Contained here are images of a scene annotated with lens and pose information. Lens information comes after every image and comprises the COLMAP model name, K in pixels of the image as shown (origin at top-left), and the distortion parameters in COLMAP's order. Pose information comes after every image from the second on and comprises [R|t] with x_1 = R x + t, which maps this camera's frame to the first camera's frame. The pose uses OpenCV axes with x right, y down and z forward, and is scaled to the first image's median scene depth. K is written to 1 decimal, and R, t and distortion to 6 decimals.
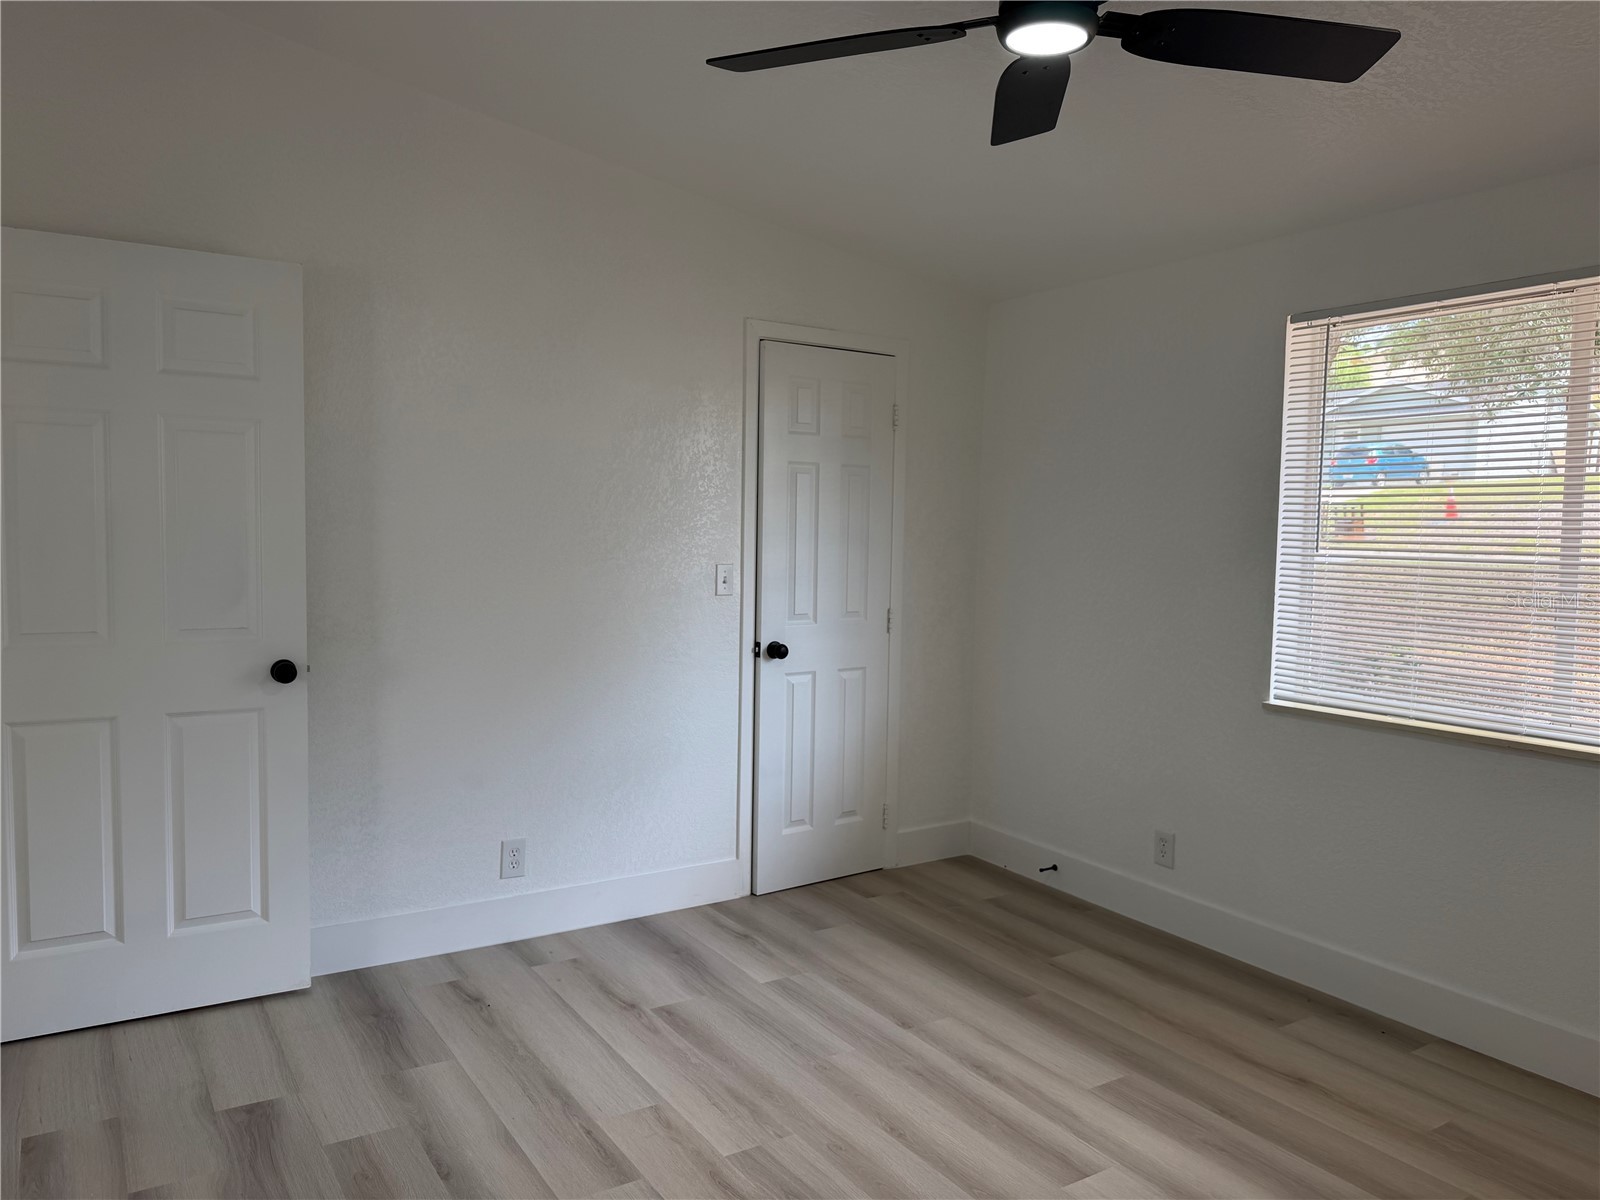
lens RADIAL K [[1128.3, 0, 798.3], [0, 1128.3, 593.8], [0, 0, 1]] dist [0.012780, -0.000482]
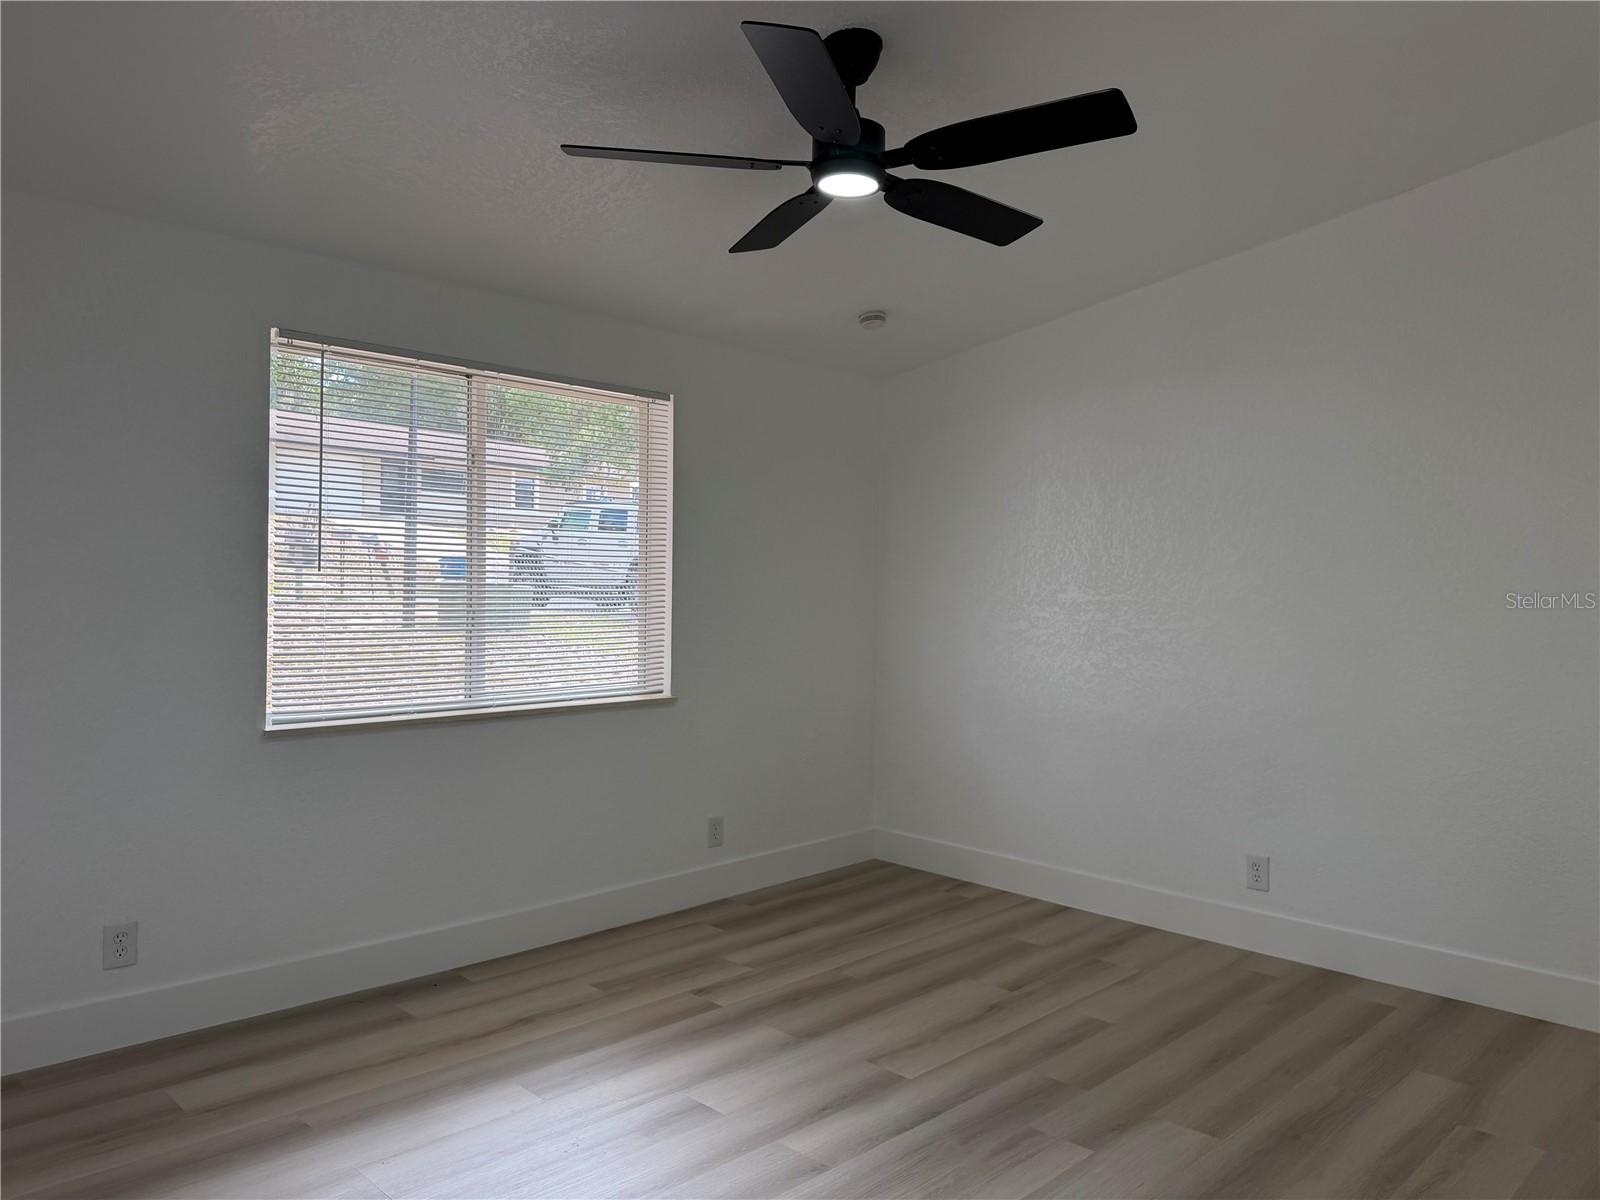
lens RADIAL K [[1128.3, 0, 801.0], [0, 1128.3, 602.4], [0, 0, 1]] dist [0.012780, -0.000482]
pose [[-0.199203, -0.033168, 0.979397, -0.666487], [0.038070, 0.998411, 0.041556, -0.036729], [-0.979219, 0.045563, -0.197623, 0.829600]]
